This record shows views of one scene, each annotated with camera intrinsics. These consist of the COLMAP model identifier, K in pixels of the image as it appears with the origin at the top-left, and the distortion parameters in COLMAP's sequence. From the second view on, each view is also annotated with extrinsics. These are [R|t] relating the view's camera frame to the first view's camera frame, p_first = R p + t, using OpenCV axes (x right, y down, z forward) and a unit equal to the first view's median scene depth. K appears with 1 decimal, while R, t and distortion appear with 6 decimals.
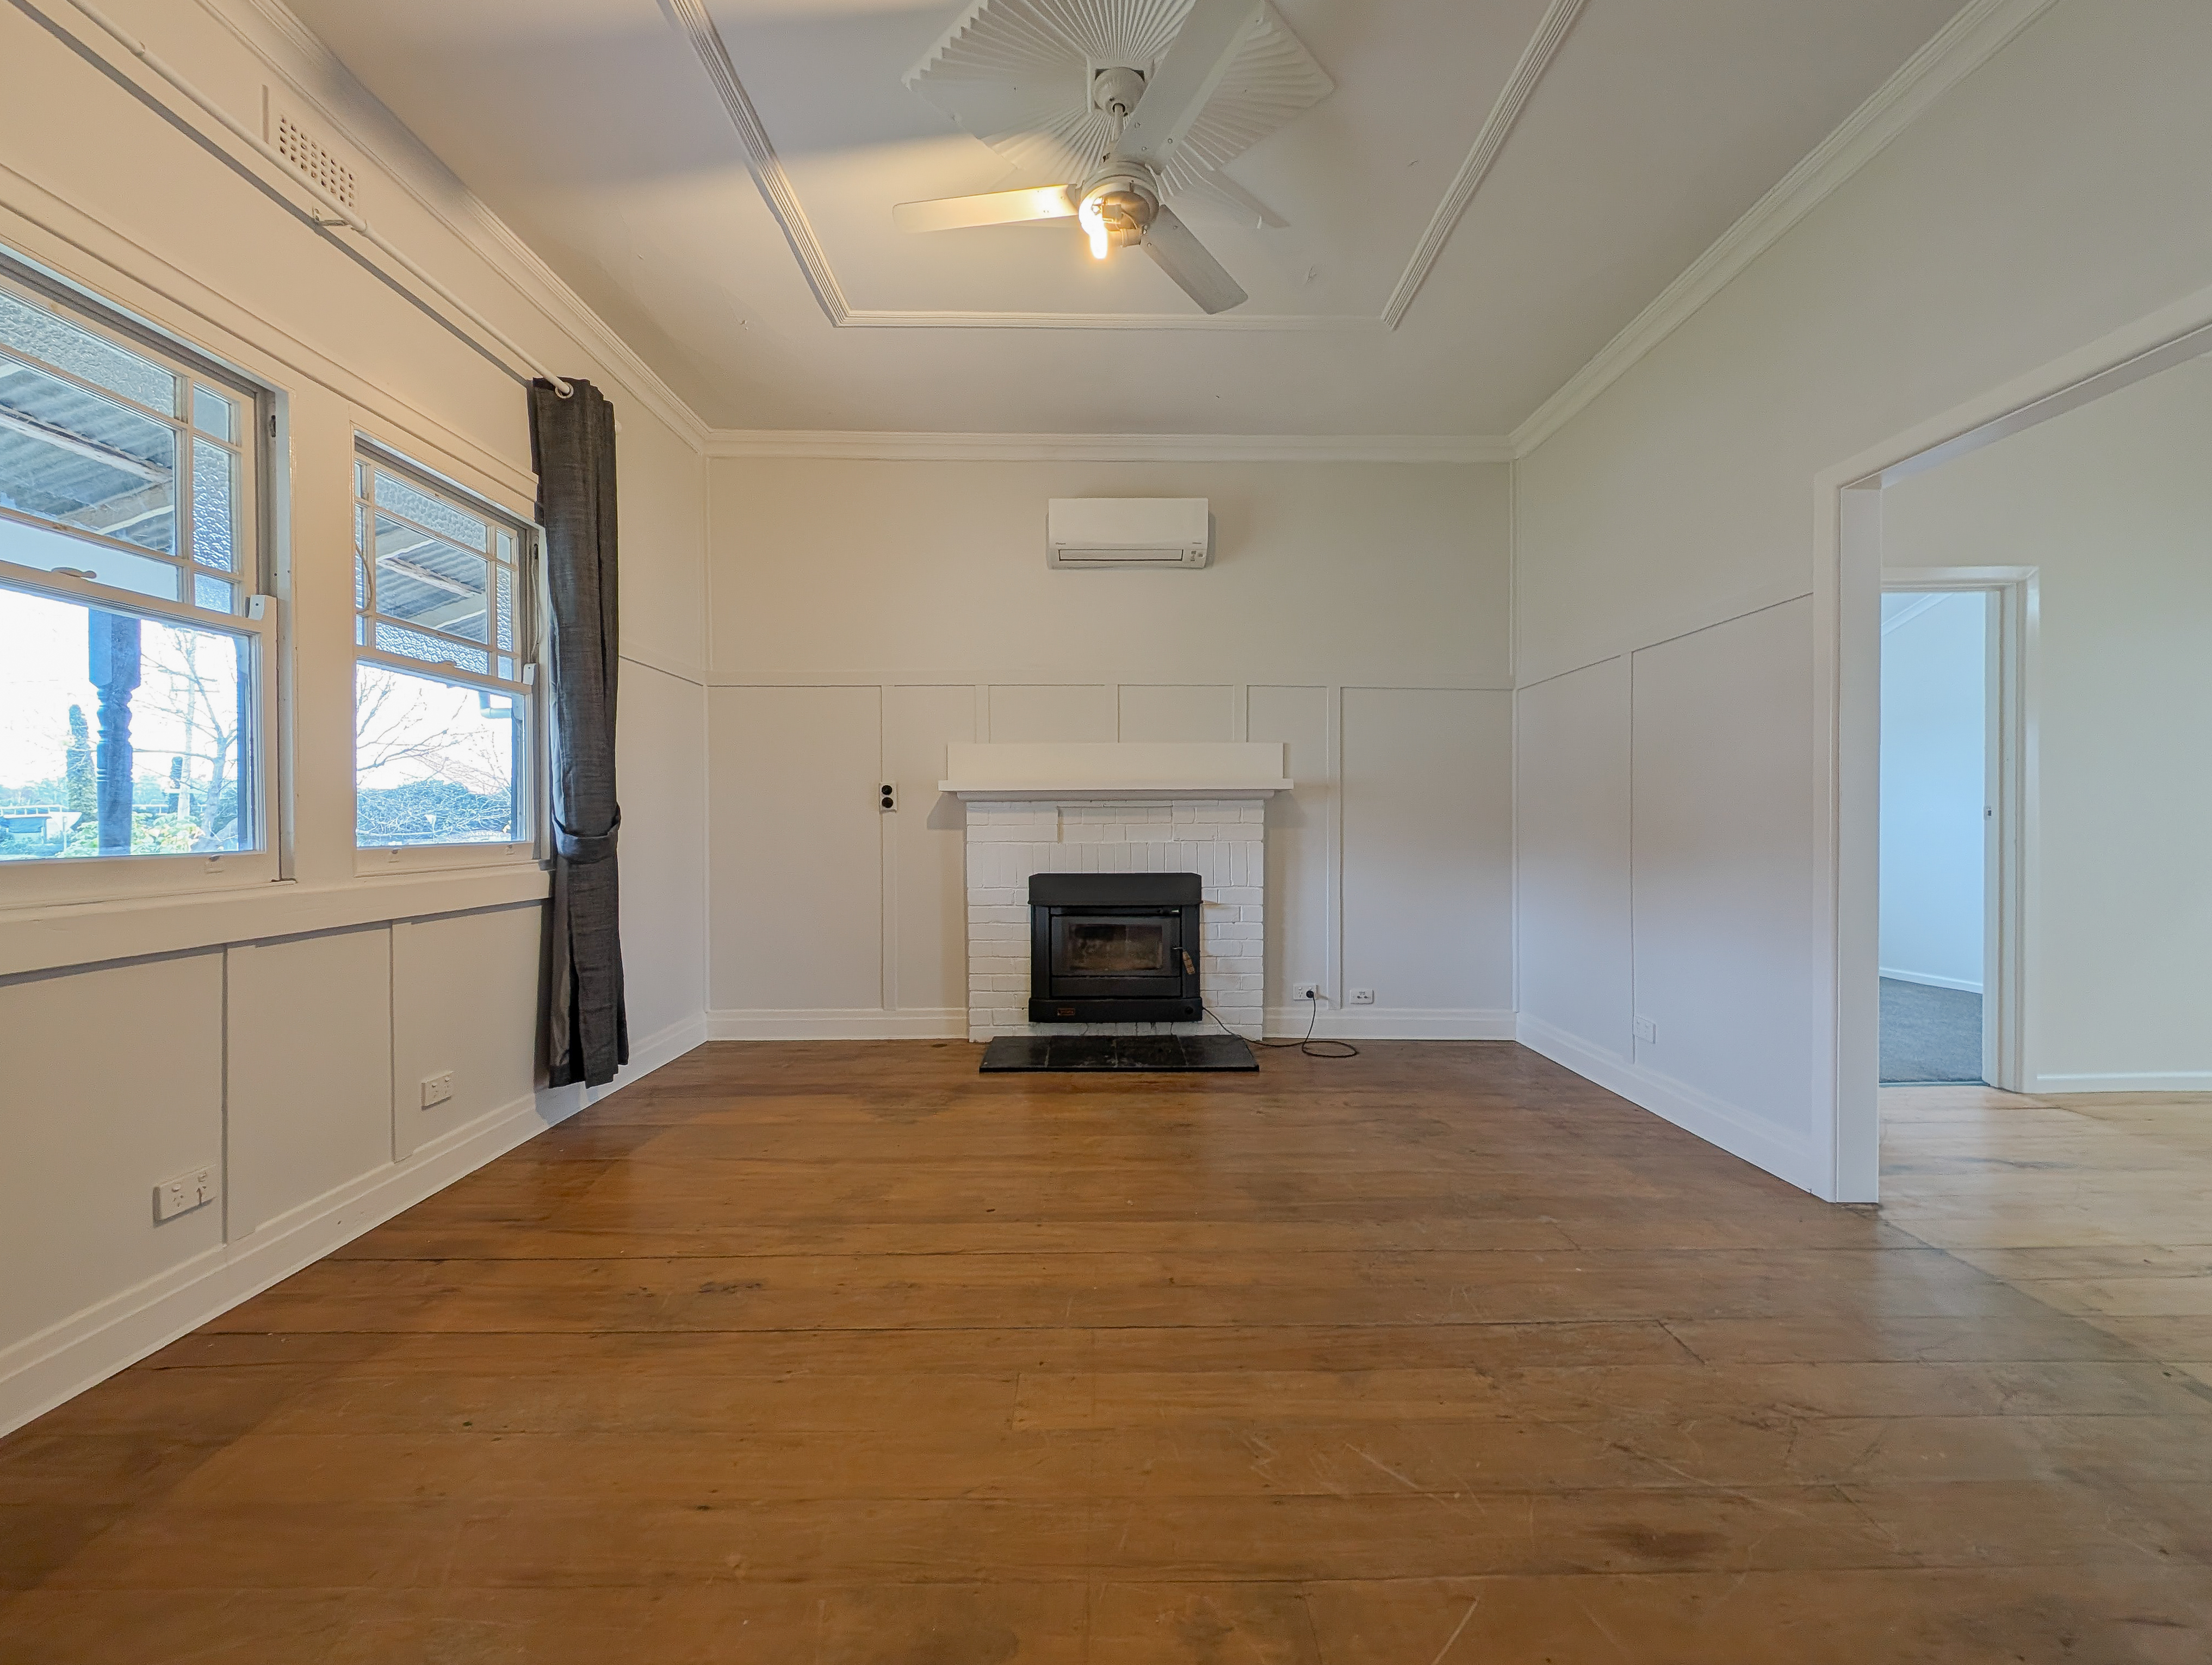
lens RADIAL K [[837.2, 0, 1110.9], [0, 837.2, 830.7], [0, 0, 1]] dist [0.017545, -0.009096]
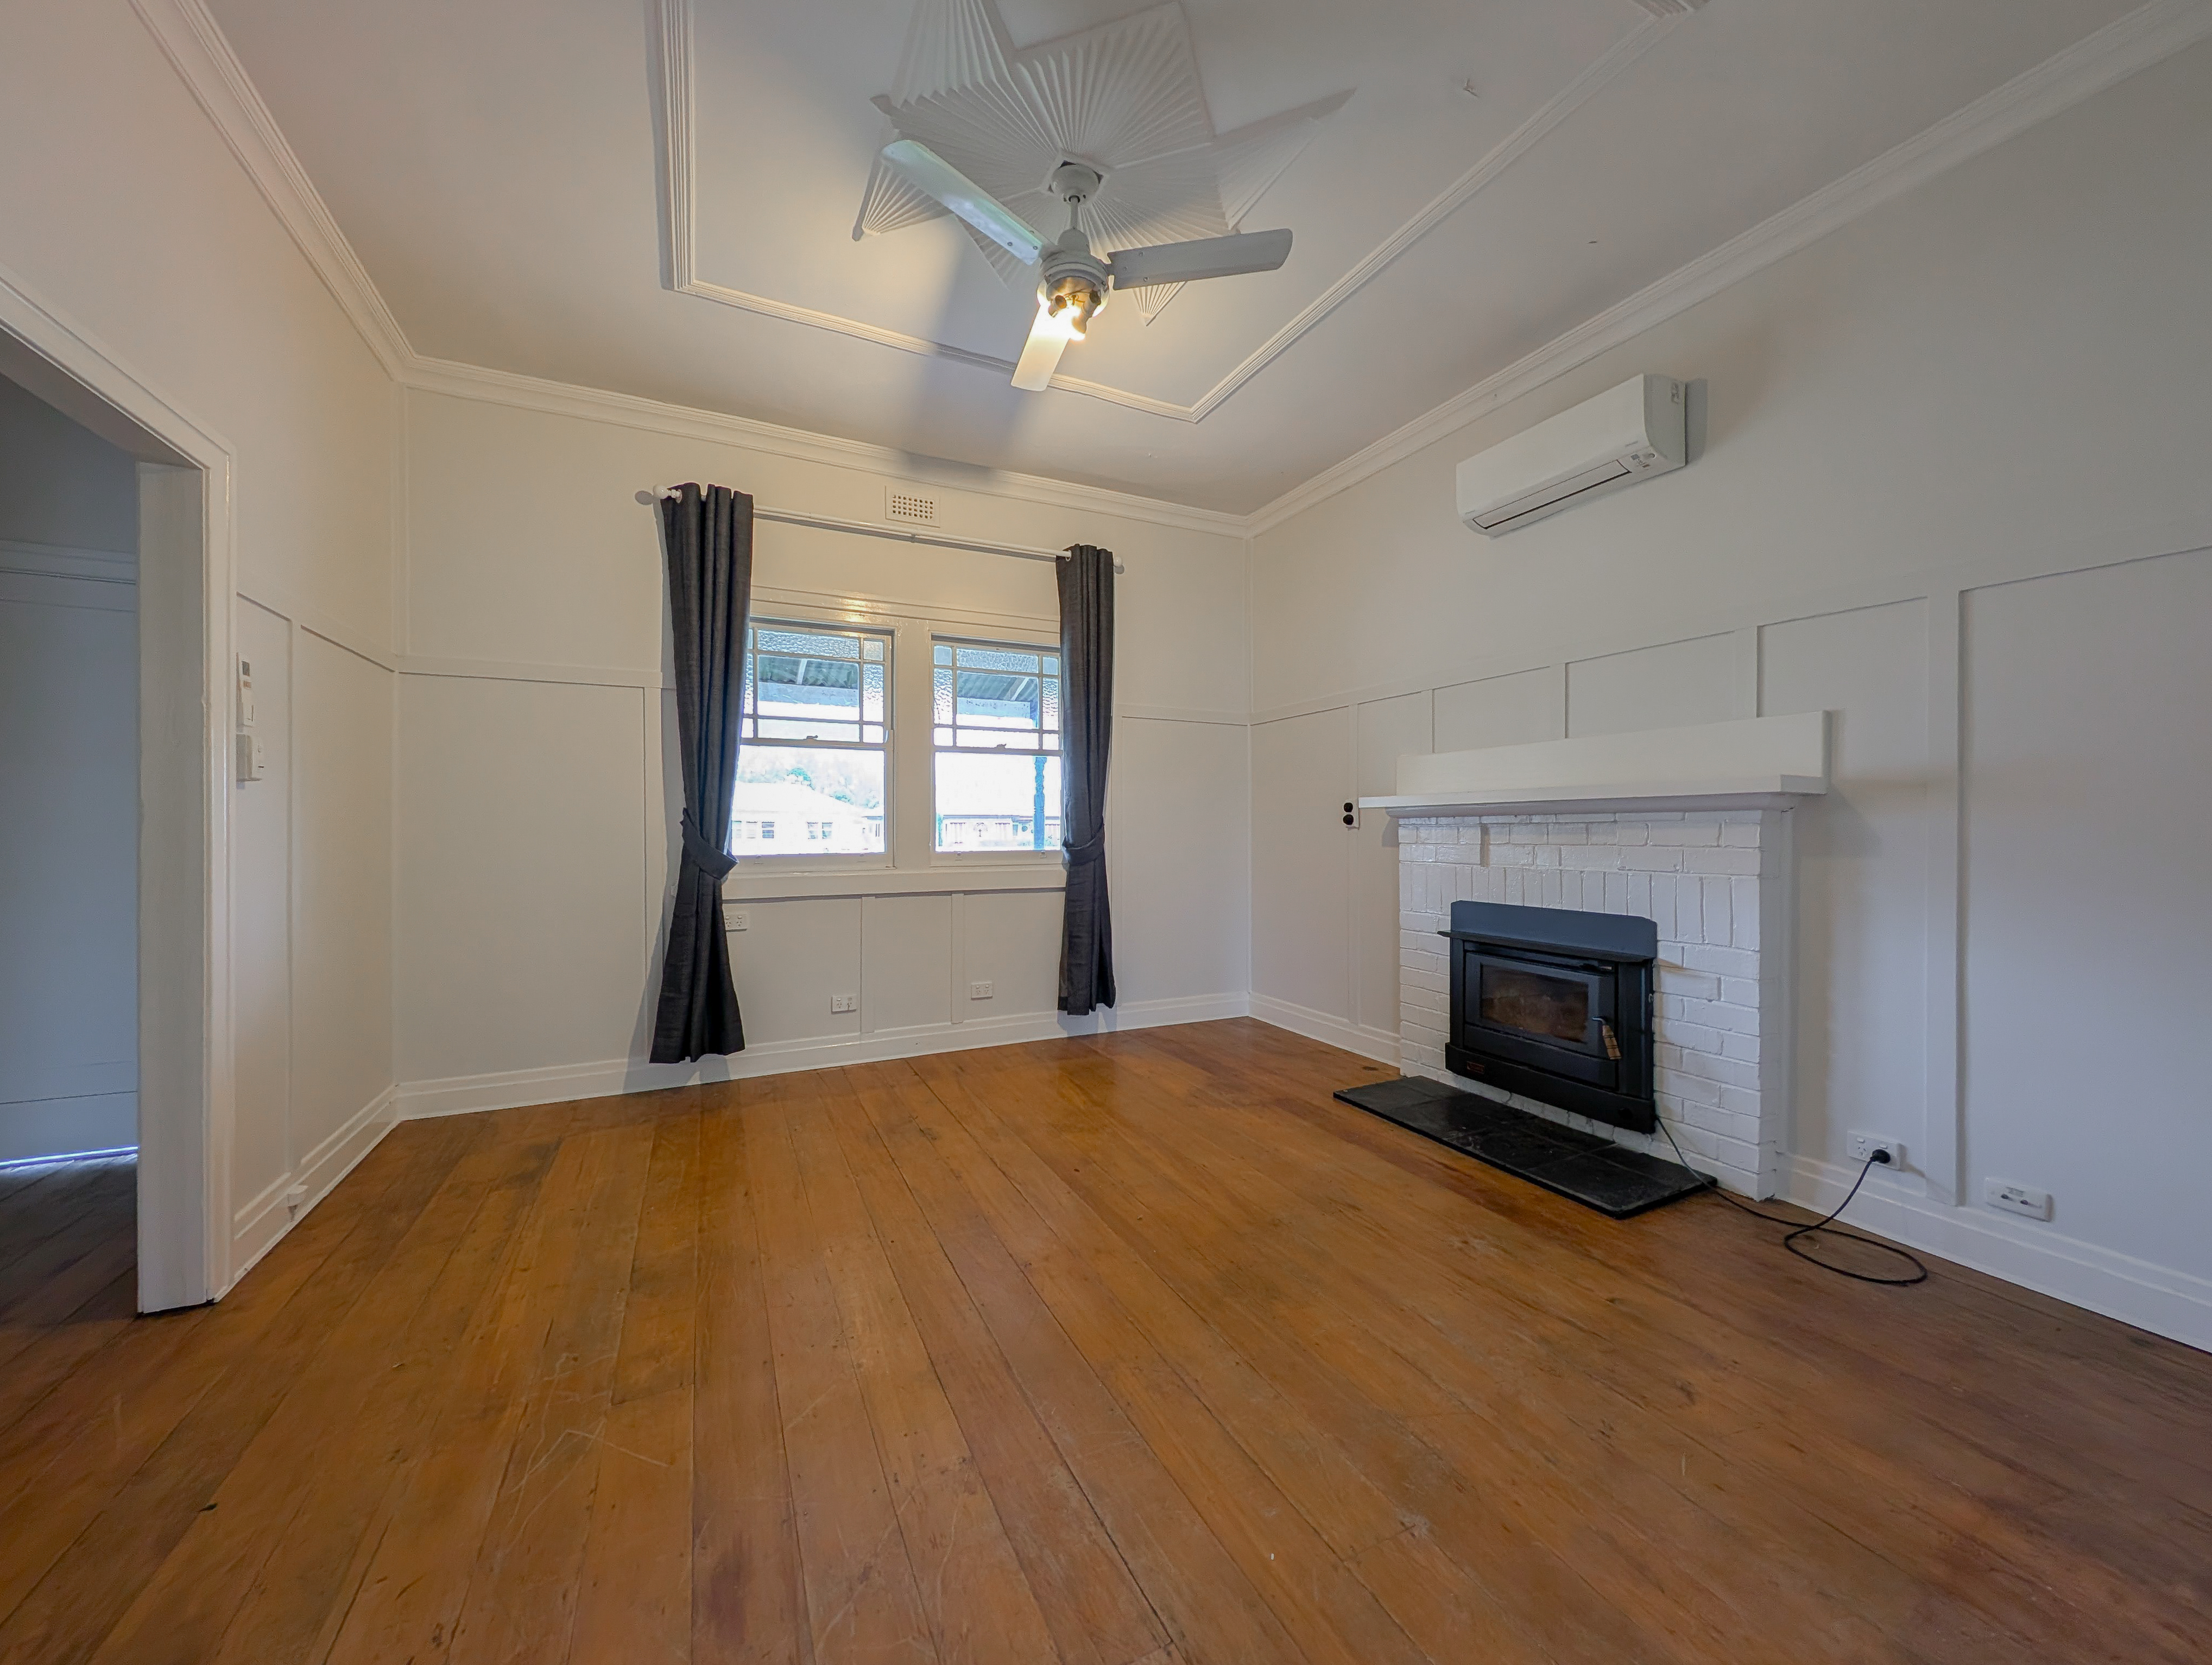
lens RADIAL K [[837.2, 0, 1110.9], [0, 837.2, 830.7], [0, 0, 1]] dist [0.017545, -0.009096]
pose [[0.421477, 0.003191, -0.906833, 0.554986], [-0.009723, 0.999952, -0.001000, -0.016535], [0.906787, 0.009239, 0.421488, 0.313716]]
